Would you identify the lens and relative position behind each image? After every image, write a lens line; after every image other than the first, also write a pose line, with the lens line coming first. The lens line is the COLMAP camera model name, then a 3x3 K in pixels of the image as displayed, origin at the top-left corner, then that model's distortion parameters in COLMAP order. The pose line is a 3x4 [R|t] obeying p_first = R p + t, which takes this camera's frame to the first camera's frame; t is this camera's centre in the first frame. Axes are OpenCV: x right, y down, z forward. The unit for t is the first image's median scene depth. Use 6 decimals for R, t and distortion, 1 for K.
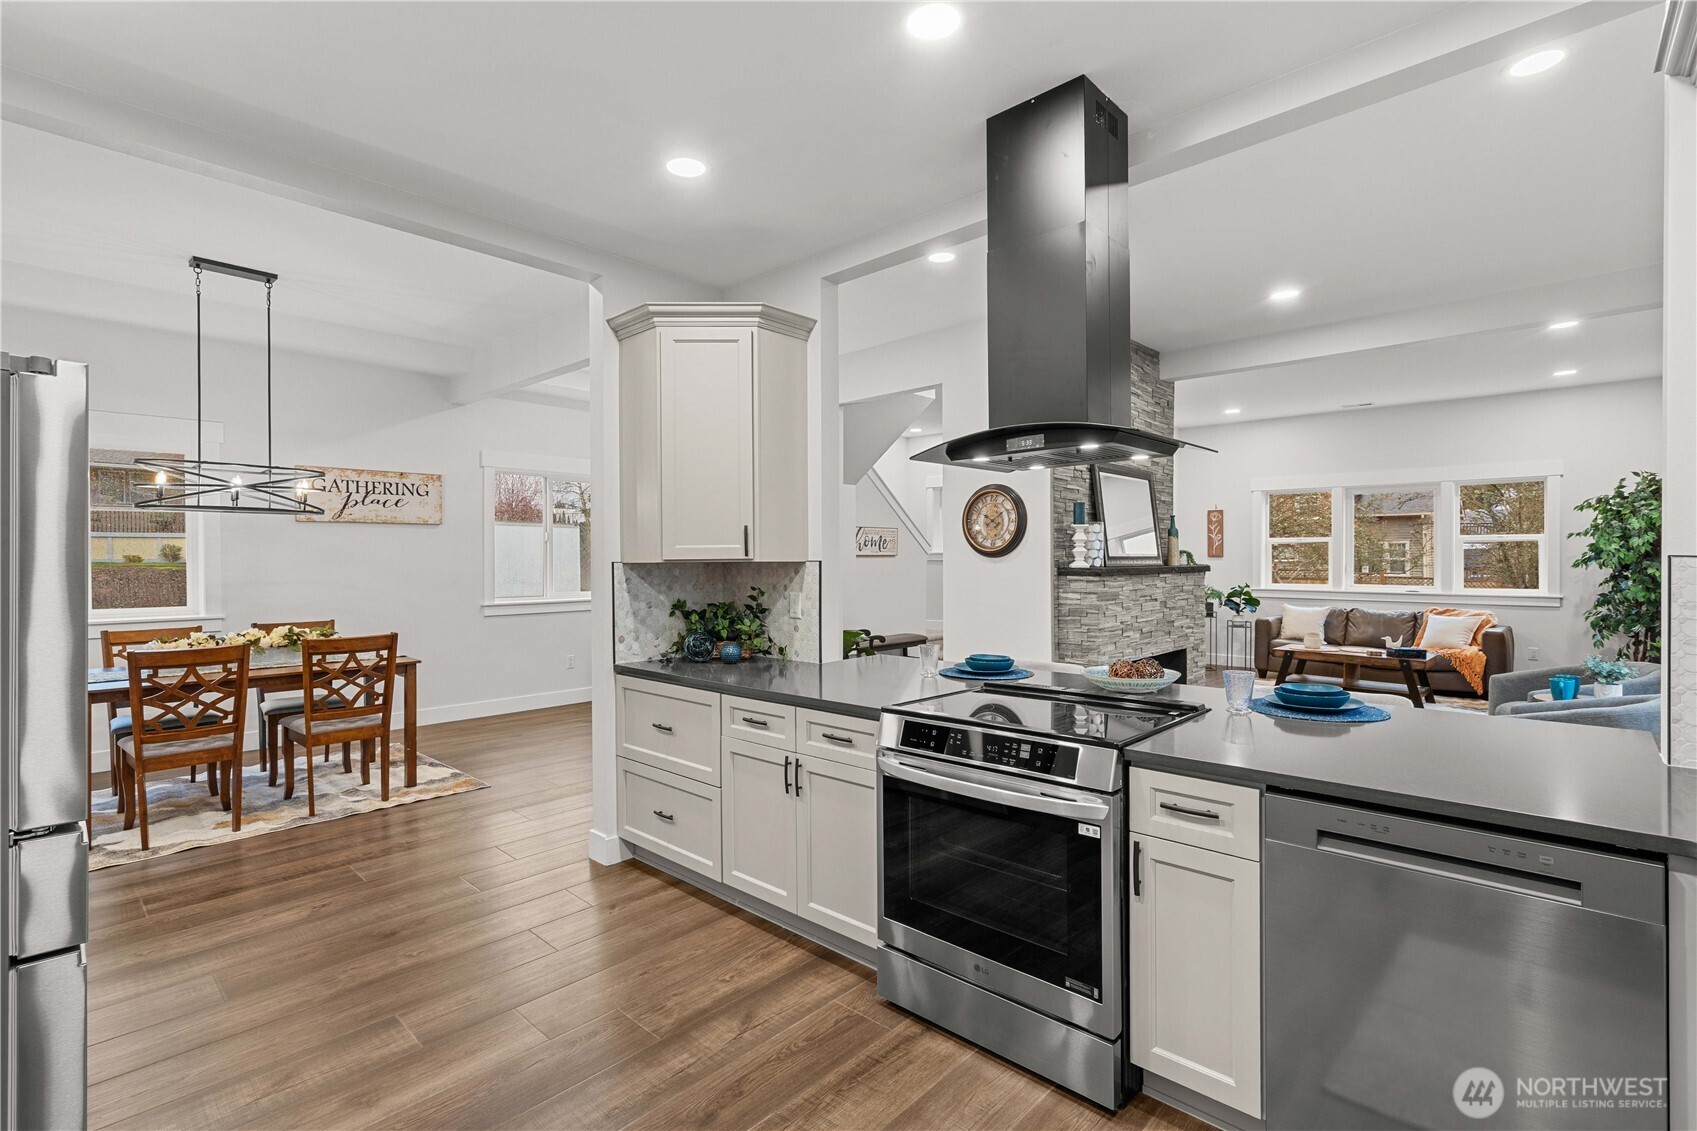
lens RADIAL K [[773.8, 0, 844.3], [0, 773.8, 563.1], [0, 0, 1]] dist [-0.006074, 0.000440]
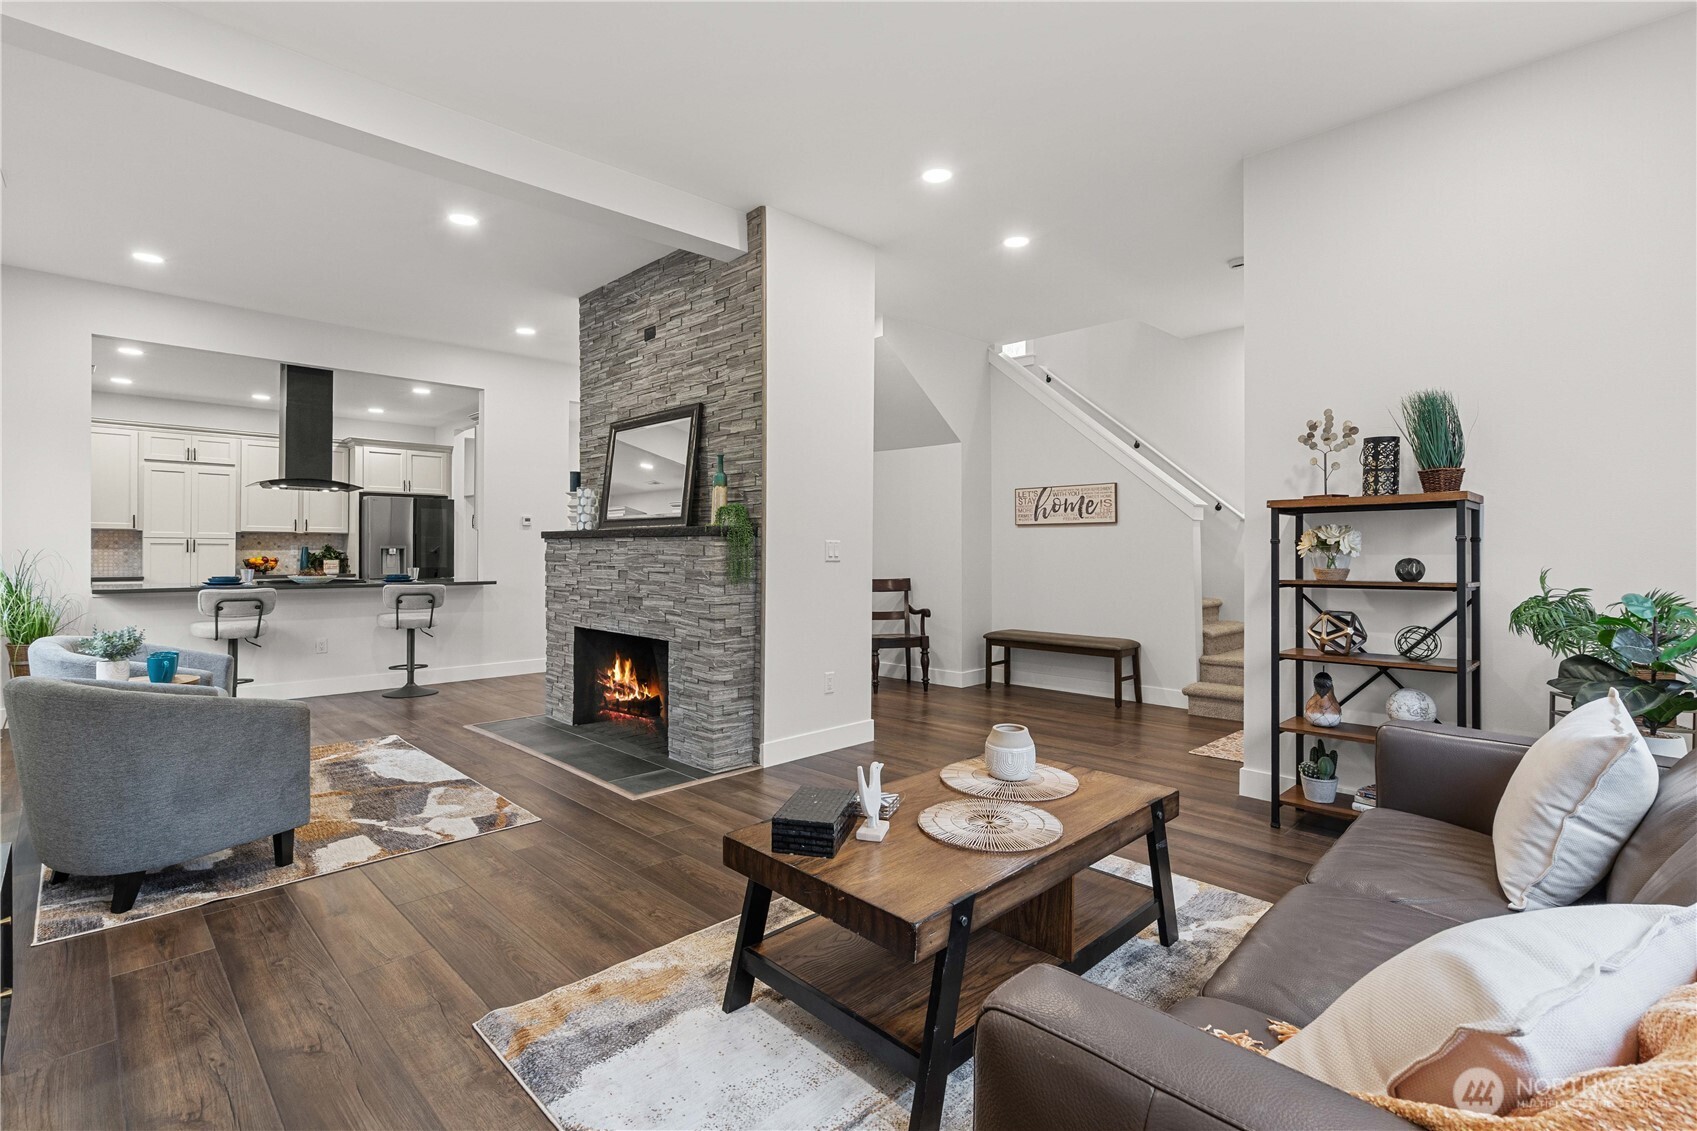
lens RADIAL K [[773.8, 0, 806.4], [0, 773.8, 550.8], [0, 0, 1]] dist [-0.006074, 0.000440]
pose [[-0.049843, 0.007046, -0.998732, 0.936798], [-0.008999, 0.999931, 0.007503, 0.015040], [0.998717, 0.009361, -0.049777, 0.939173]]
